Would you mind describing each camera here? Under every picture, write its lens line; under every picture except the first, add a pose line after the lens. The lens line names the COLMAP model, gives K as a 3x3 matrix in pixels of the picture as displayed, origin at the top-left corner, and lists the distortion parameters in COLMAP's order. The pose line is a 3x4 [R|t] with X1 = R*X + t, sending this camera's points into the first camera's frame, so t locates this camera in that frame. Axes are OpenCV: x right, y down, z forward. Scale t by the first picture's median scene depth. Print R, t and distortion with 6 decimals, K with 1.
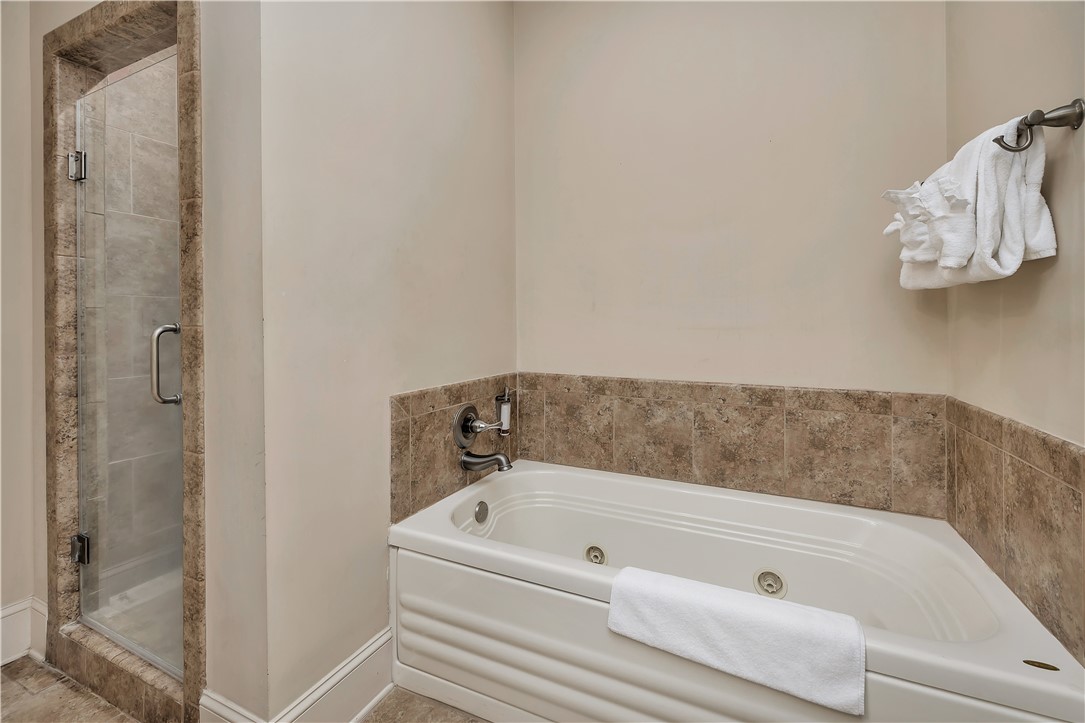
lens RADIAL K [[470.5, 0, 541.1], [0, 470.5, 324.4], [0, 0, 1]] dist [0.001606, 0.000195]
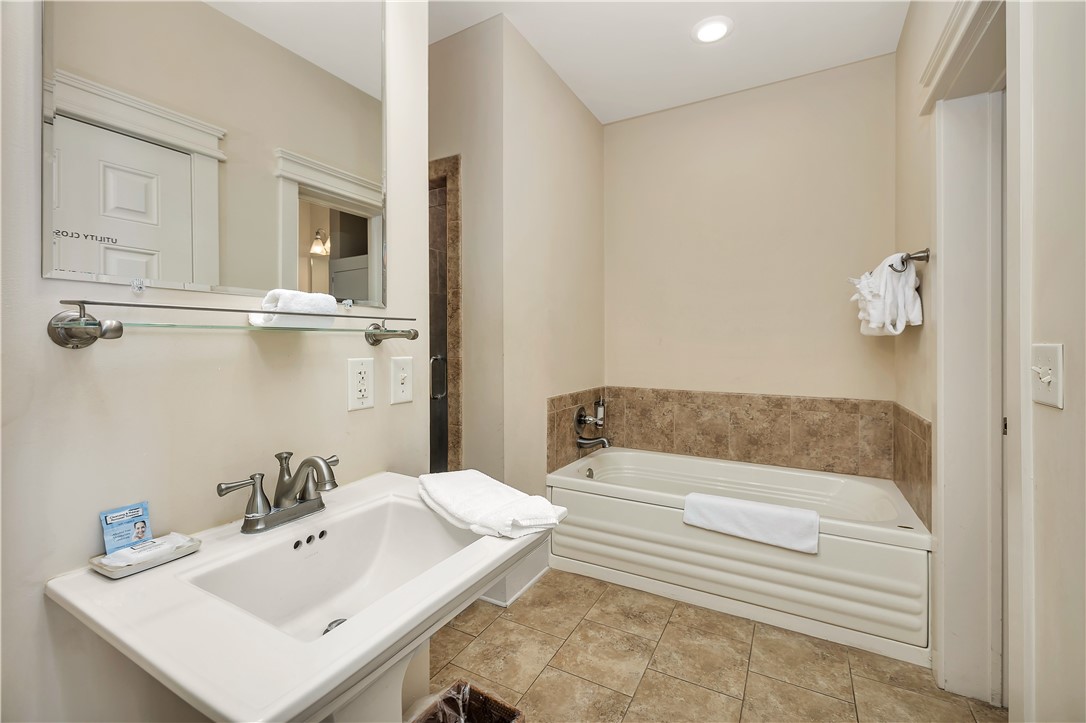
lens RADIAL K [[463.9, 0, 544.1], [0, 463.9, 346.6], [0, 0, 1]] dist [-0.001298, -0.000252]
pose [[0.998227, 0.002603, -0.059464, -0.195461], [-0.002357, 0.999988, 0.004201, -0.032811], [0.059475, -0.004053, 0.998222, -0.558110]]
